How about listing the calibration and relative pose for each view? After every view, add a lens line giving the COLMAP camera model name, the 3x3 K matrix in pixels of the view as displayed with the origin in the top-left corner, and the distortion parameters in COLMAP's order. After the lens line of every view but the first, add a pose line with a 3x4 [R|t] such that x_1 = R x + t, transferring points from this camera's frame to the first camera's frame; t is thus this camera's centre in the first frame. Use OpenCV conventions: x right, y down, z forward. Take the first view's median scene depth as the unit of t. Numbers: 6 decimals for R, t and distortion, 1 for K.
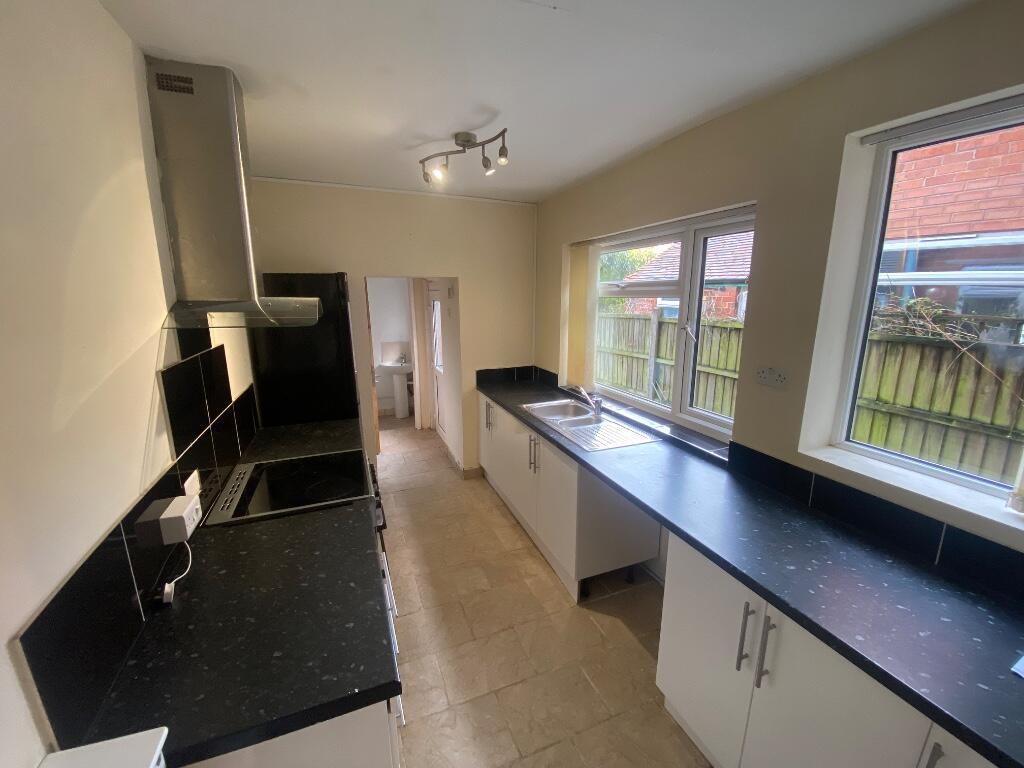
lens RADIAL K [[416.4, 0, 513.9], [0, 416.4, 383.0], [0, 0, 1]] dist [0.000851, -0.000045]
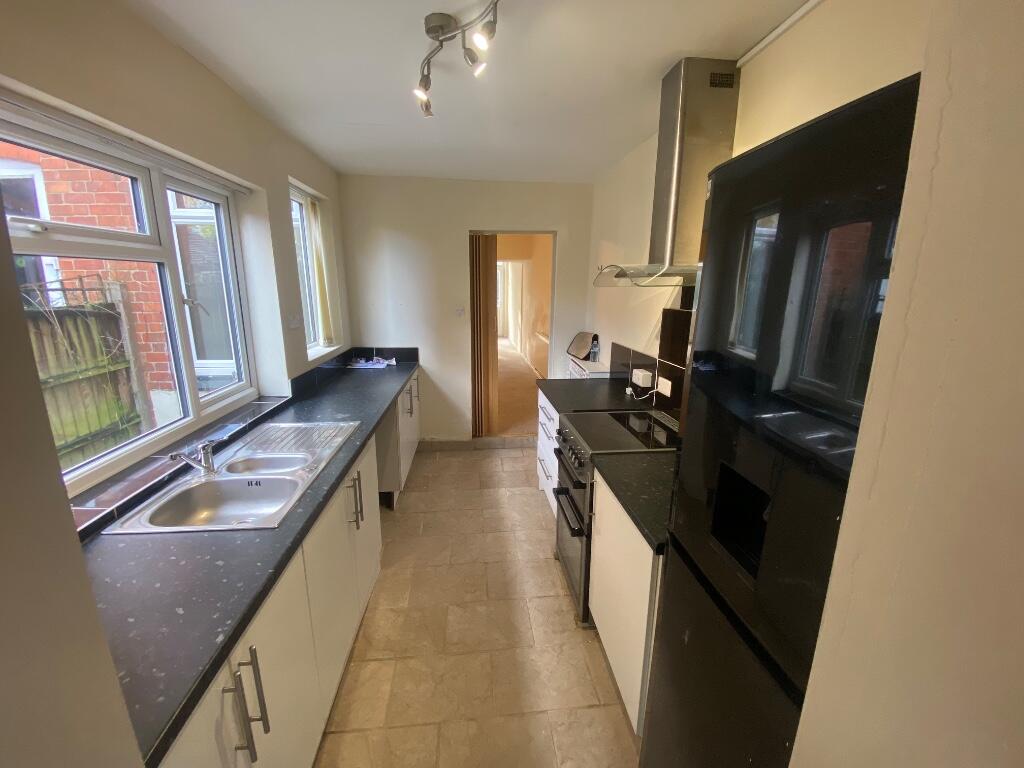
lens RADIAL K [[416.4, 0, 511.3], [0, 416.4, 382.0], [0, 0, 1]] dist [0.000851, -0.000045]
pose [[-0.958002, -0.072063, 0.277560, -0.176146], [0.053203, 0.906440, 0.418970, -0.130044], [-0.281783, 0.416141, -0.864537, 0.694646]]
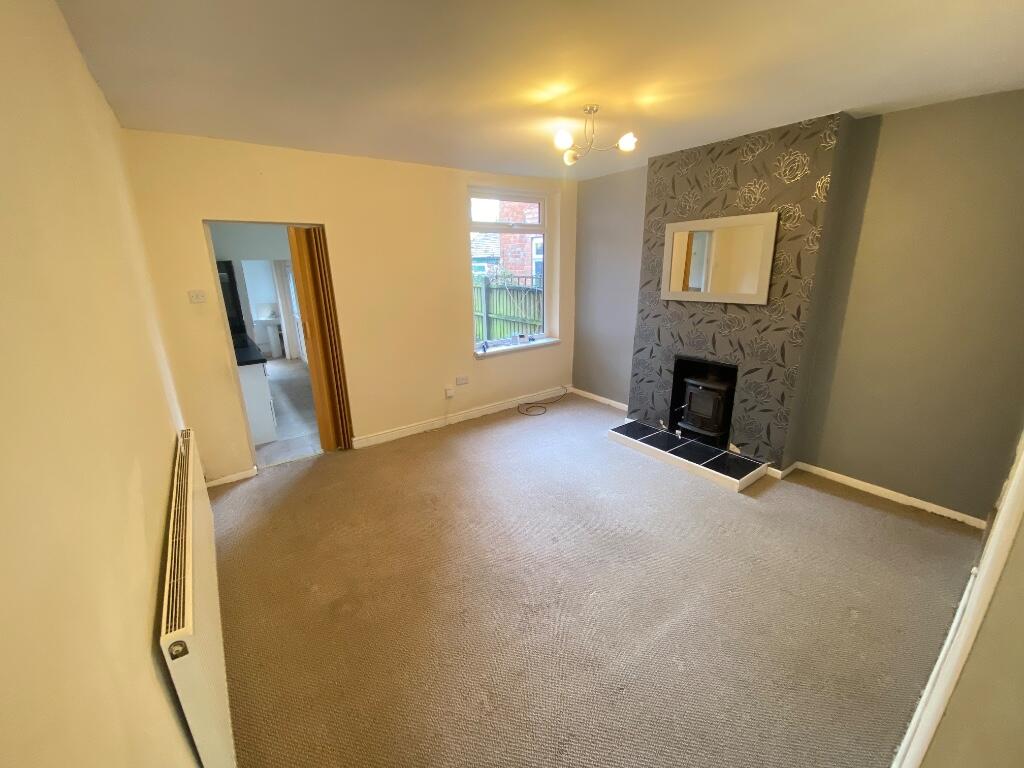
lens RADIAL K [[416.4, 0, 508.1], [0, 416.4, 386.6], [0, 0, 1]] dist [0.000851, -0.000045]
pose [[0.970332, -0.082892, 0.227122, 0.198379], [0.066313, 0.994611, 0.079692, 0.139420], [-0.232504, -0.062267, 0.970600, -0.689609]]
